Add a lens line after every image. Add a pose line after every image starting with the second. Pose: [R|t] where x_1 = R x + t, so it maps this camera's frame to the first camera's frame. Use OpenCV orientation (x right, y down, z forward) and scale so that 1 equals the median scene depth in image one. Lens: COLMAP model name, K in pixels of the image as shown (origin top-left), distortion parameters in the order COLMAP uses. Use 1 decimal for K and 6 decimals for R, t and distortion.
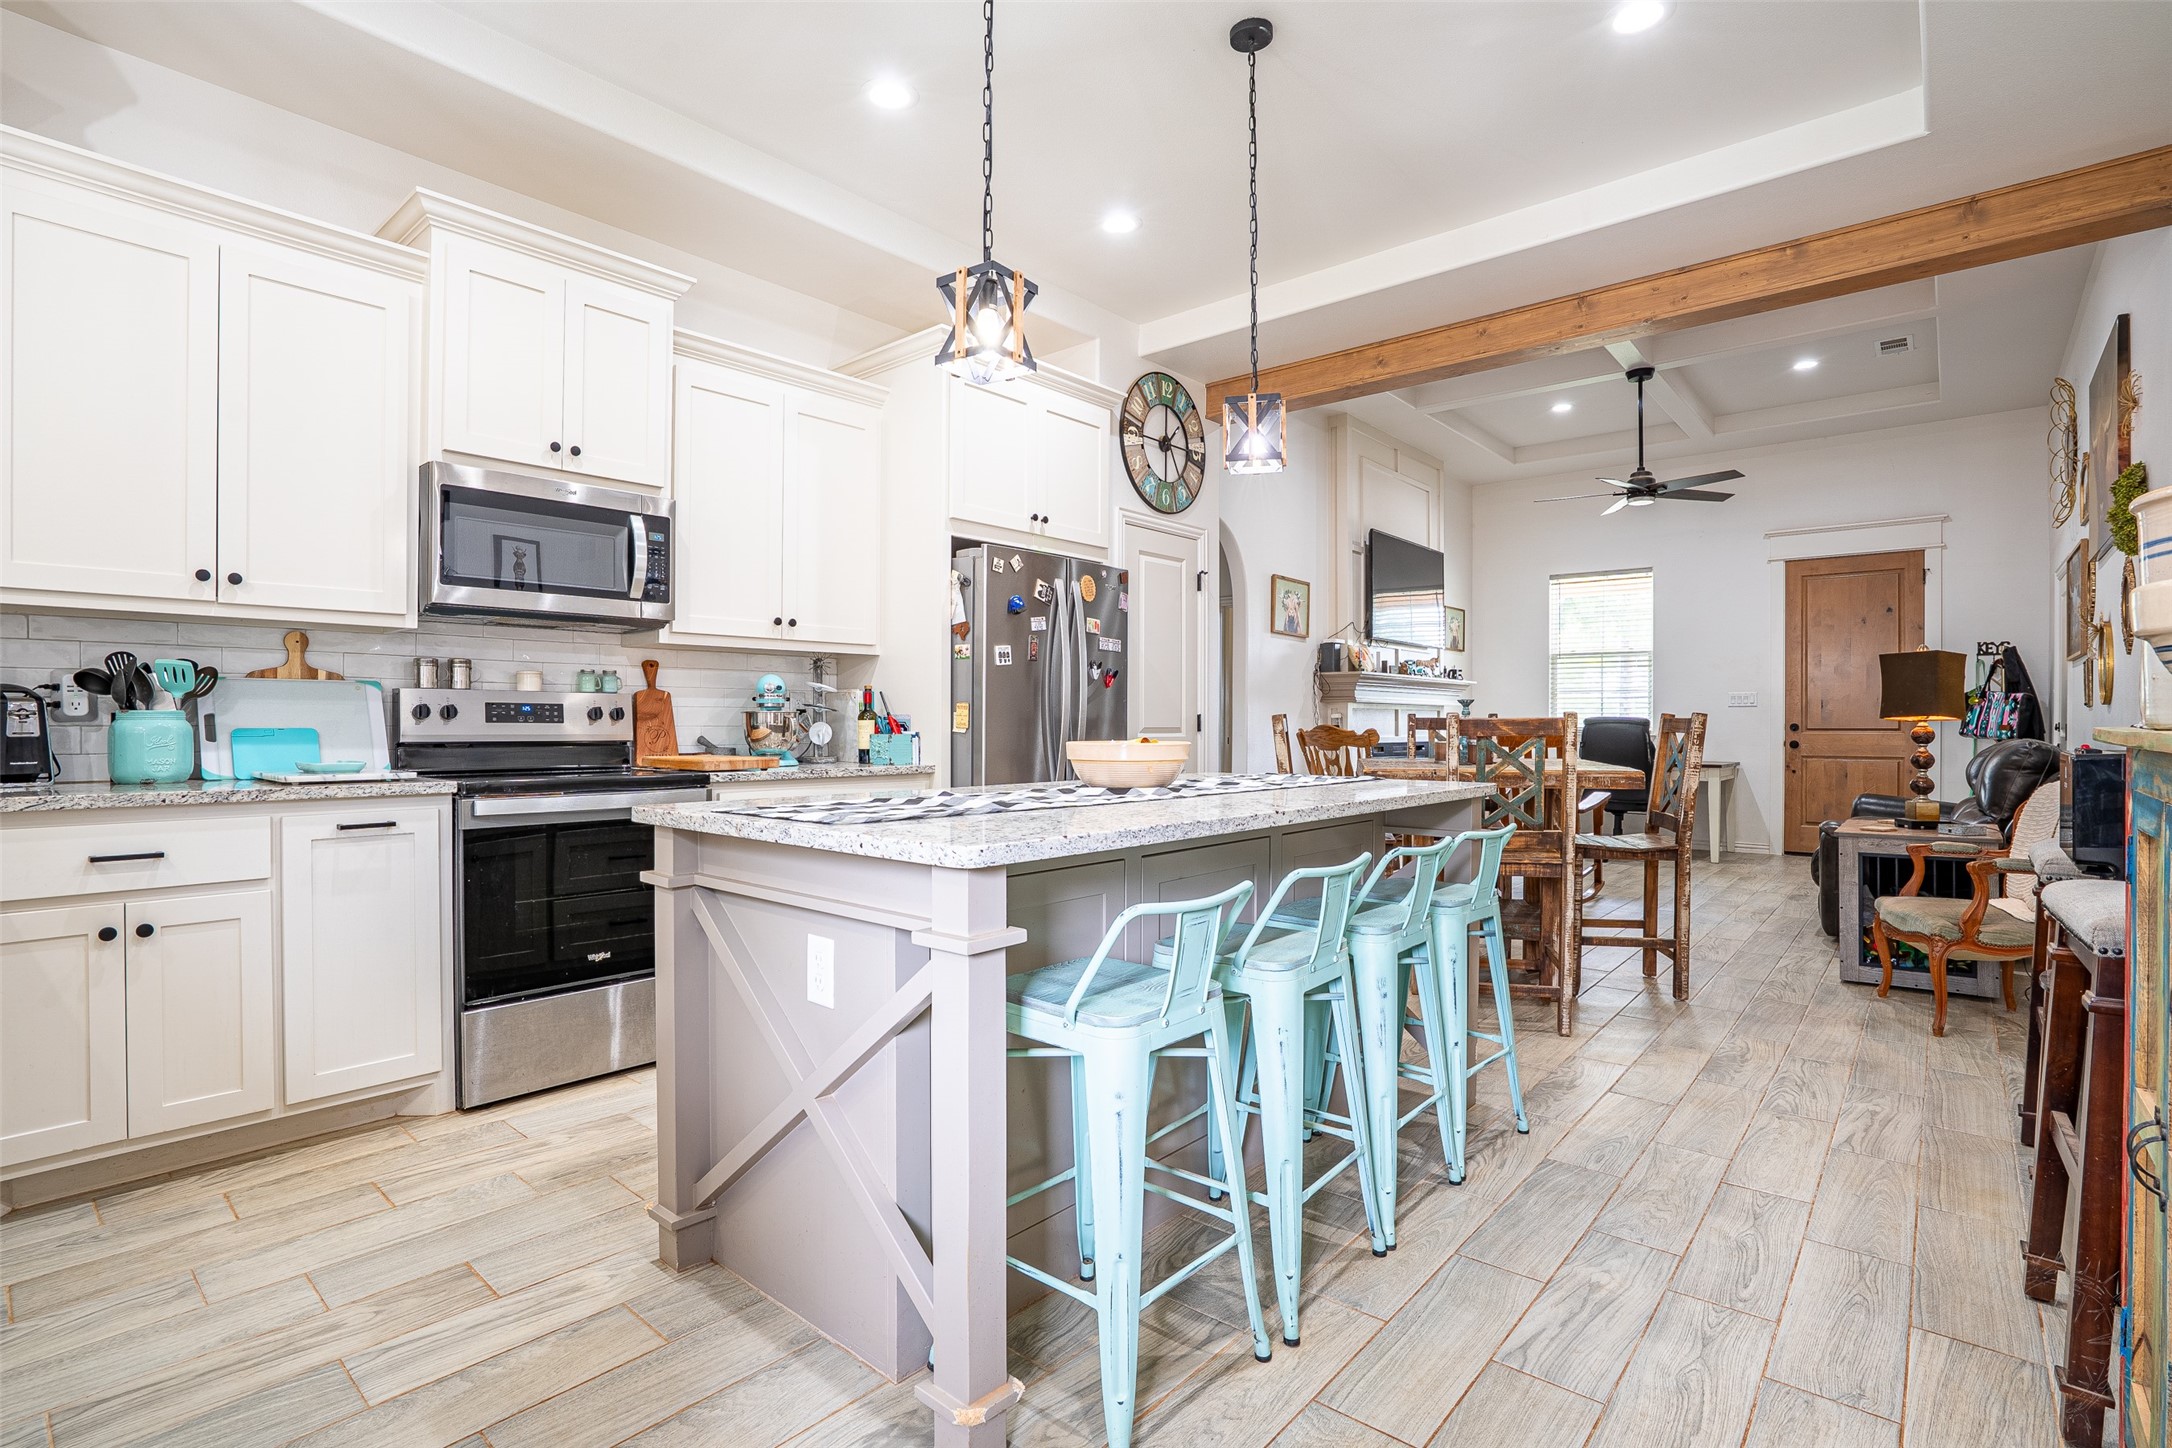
lens RADIAL K [[1019.0, 0, 1041.8], [0, 1019.0, 728.0], [0, 0, 1]] dist [-0.049812, 0.016250]
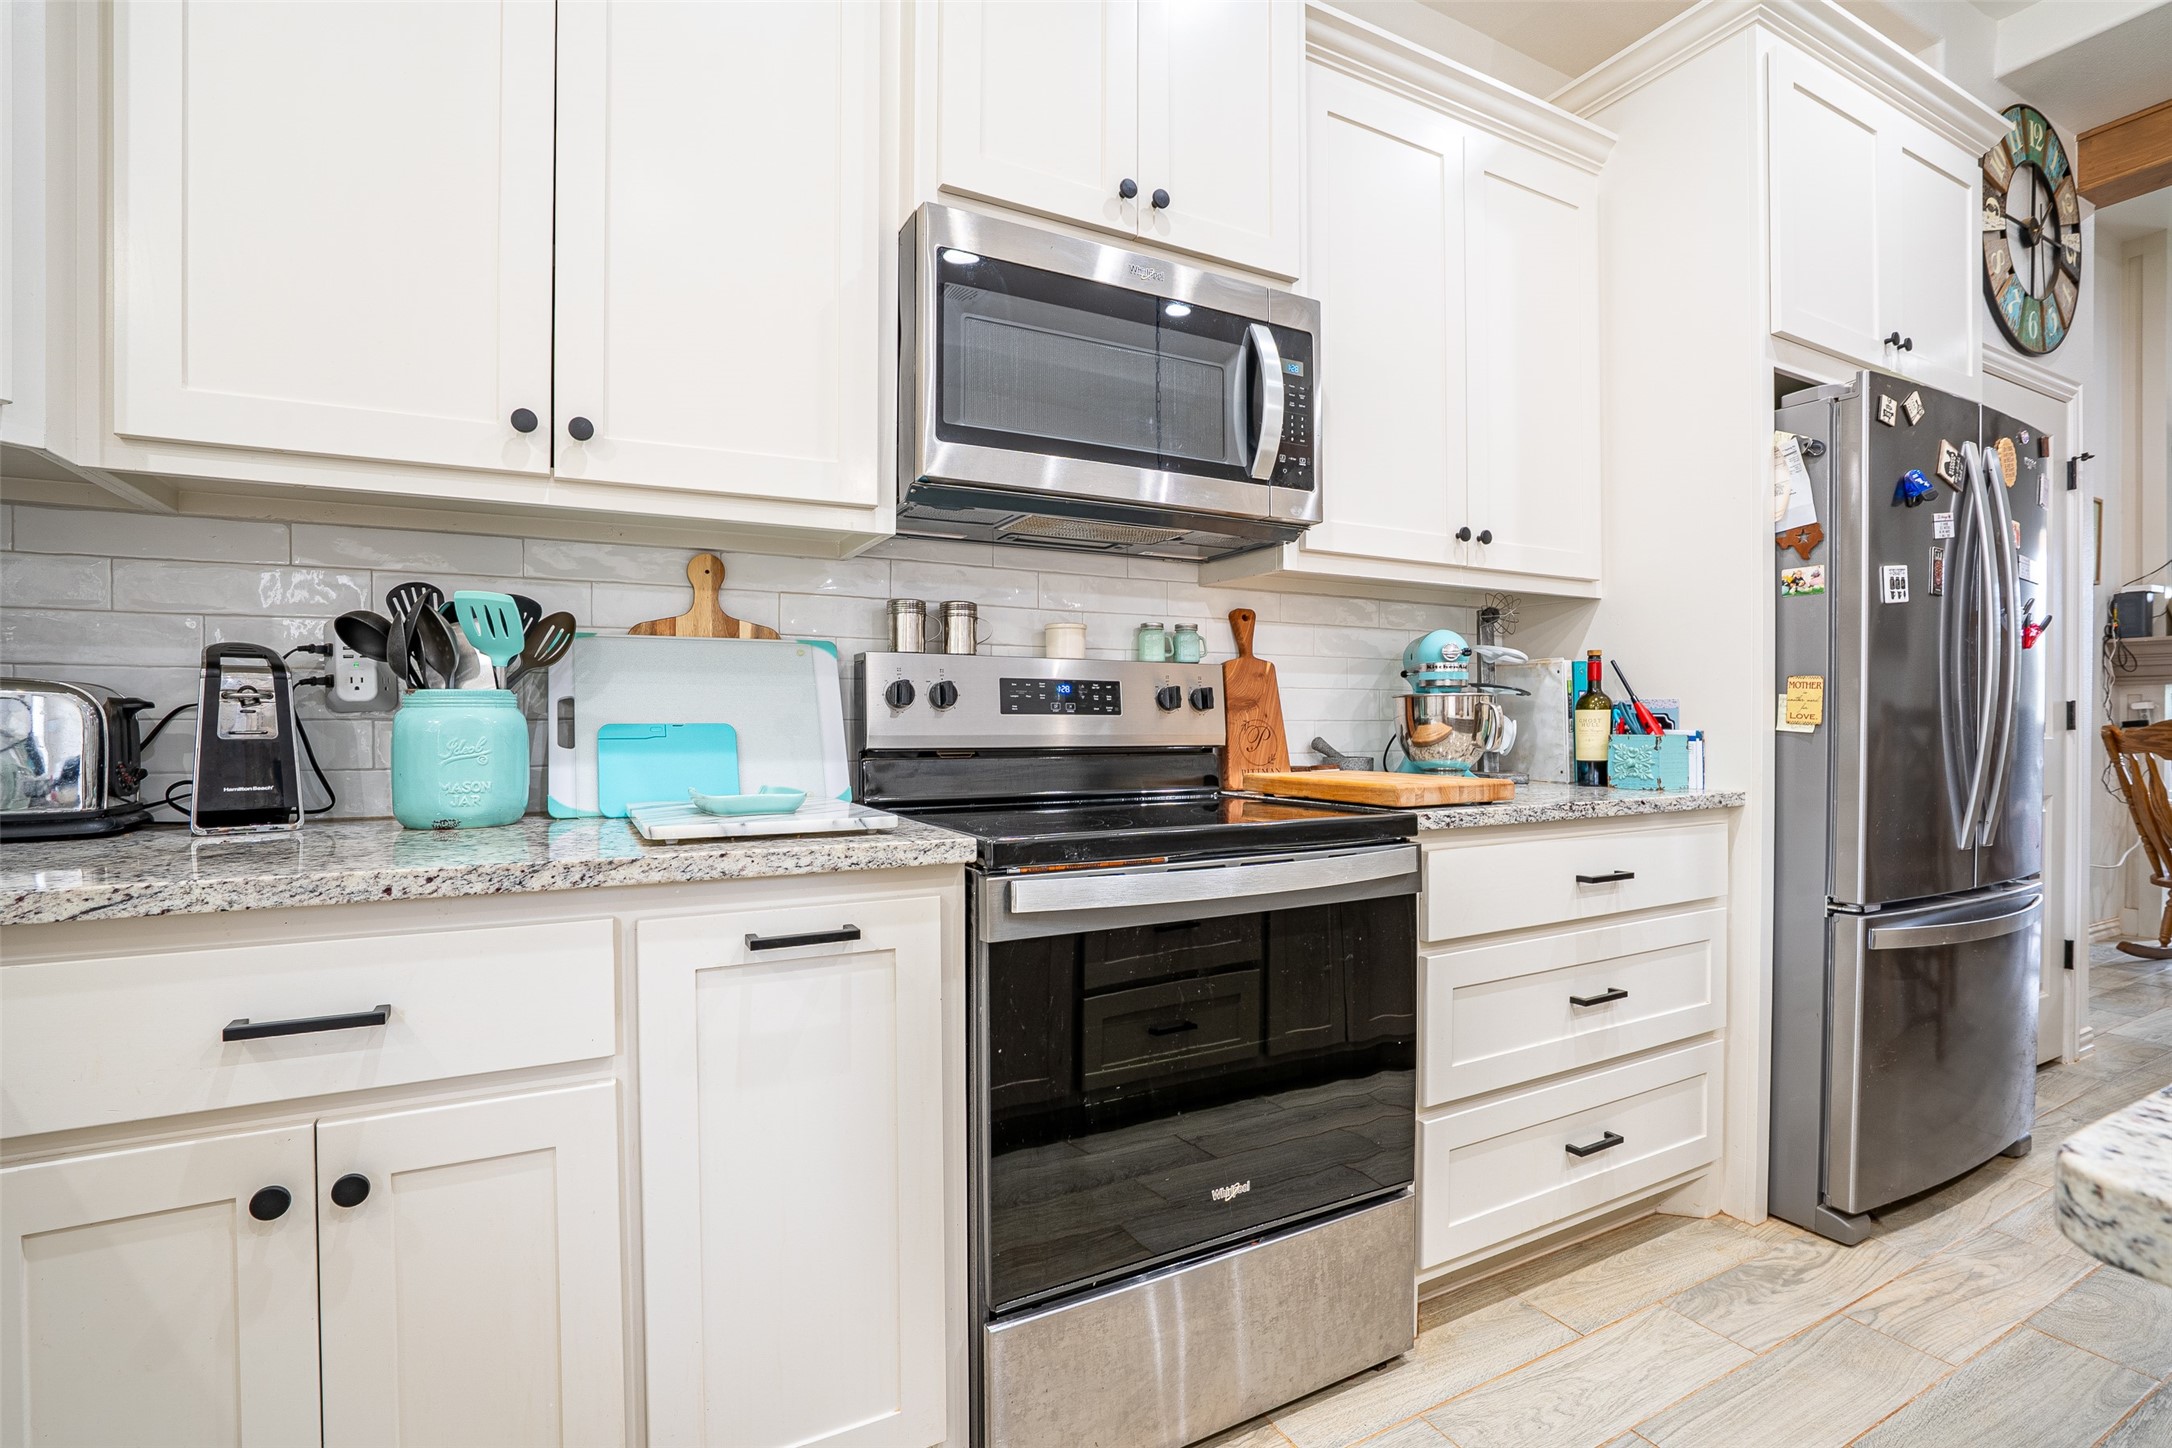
lens RADIAL K [[1019.0, 0, 1103.8], [0, 1019.0, 735.8], [0, 0, 1]] dist [-0.049812, 0.016250]
pose [[0.943289, 0.005141, -0.331932, -0.319576], [-0.001138, 0.999924, 0.012252, -0.000005], [0.331970, -0.011180, 0.943224, 0.495529]]
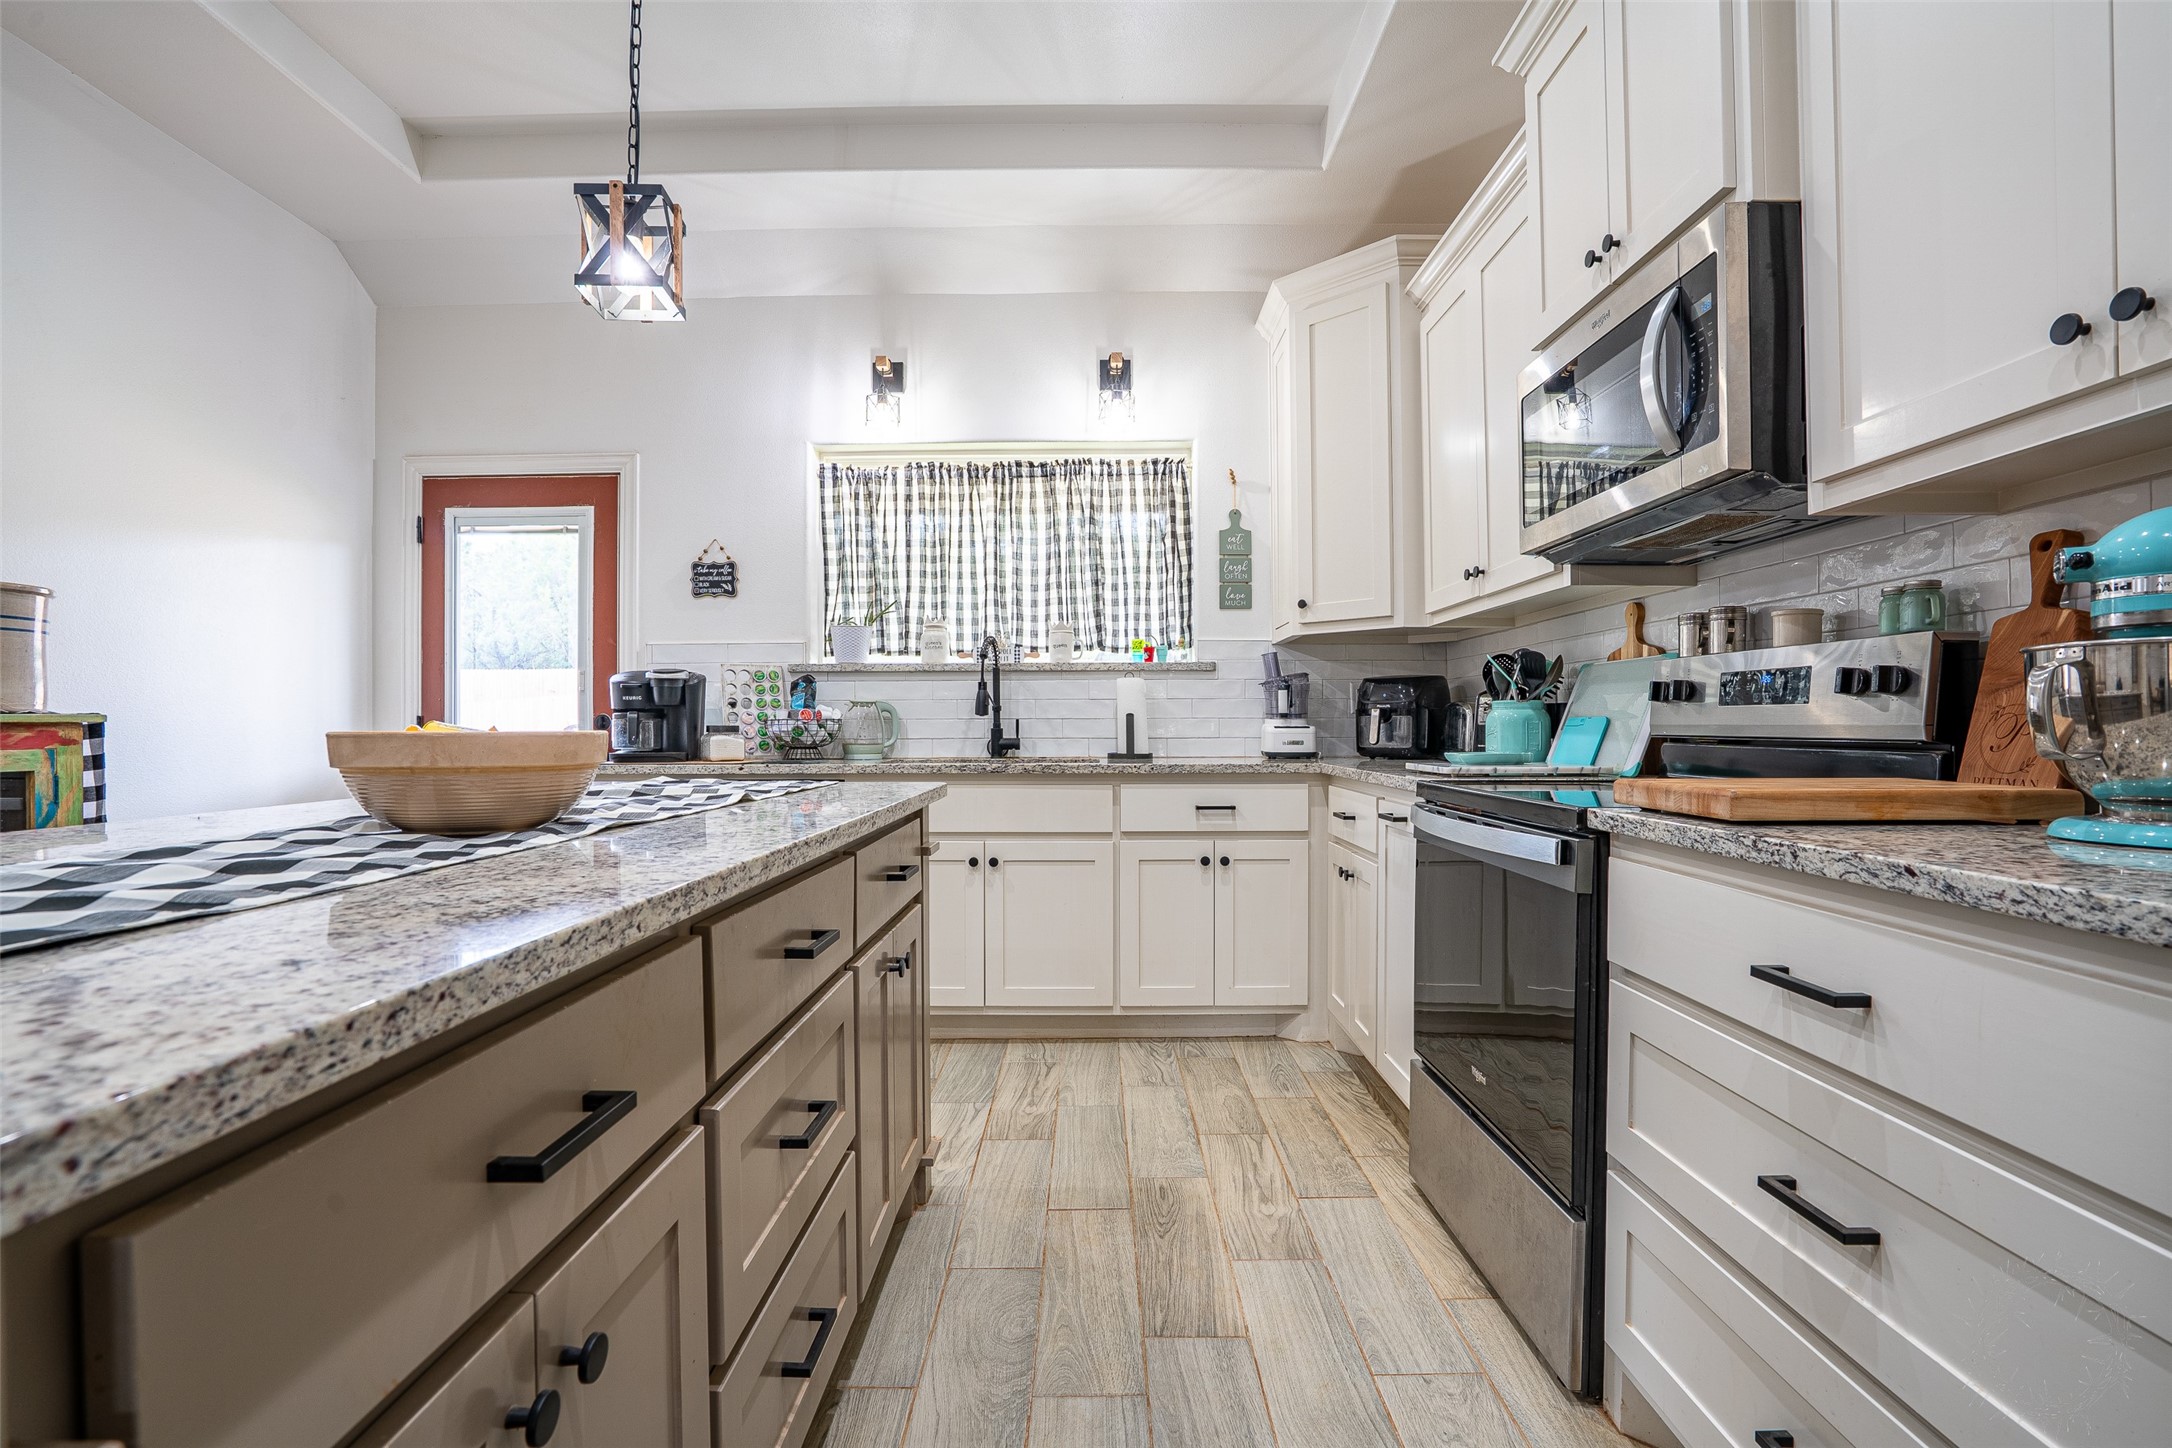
lens RADIAL K [[1019.0, 0, 1055.1], [0, 1019.0, 725.0], [0, 0, 1]] dist [-0.049812, 0.016250]
pose [[-0.760467, 0.002612, -0.649372, 0.162071], [0.002998, 0.999995, 0.000512, 0.005353], [0.649370, -0.001557, -0.760471, 1.248661]]
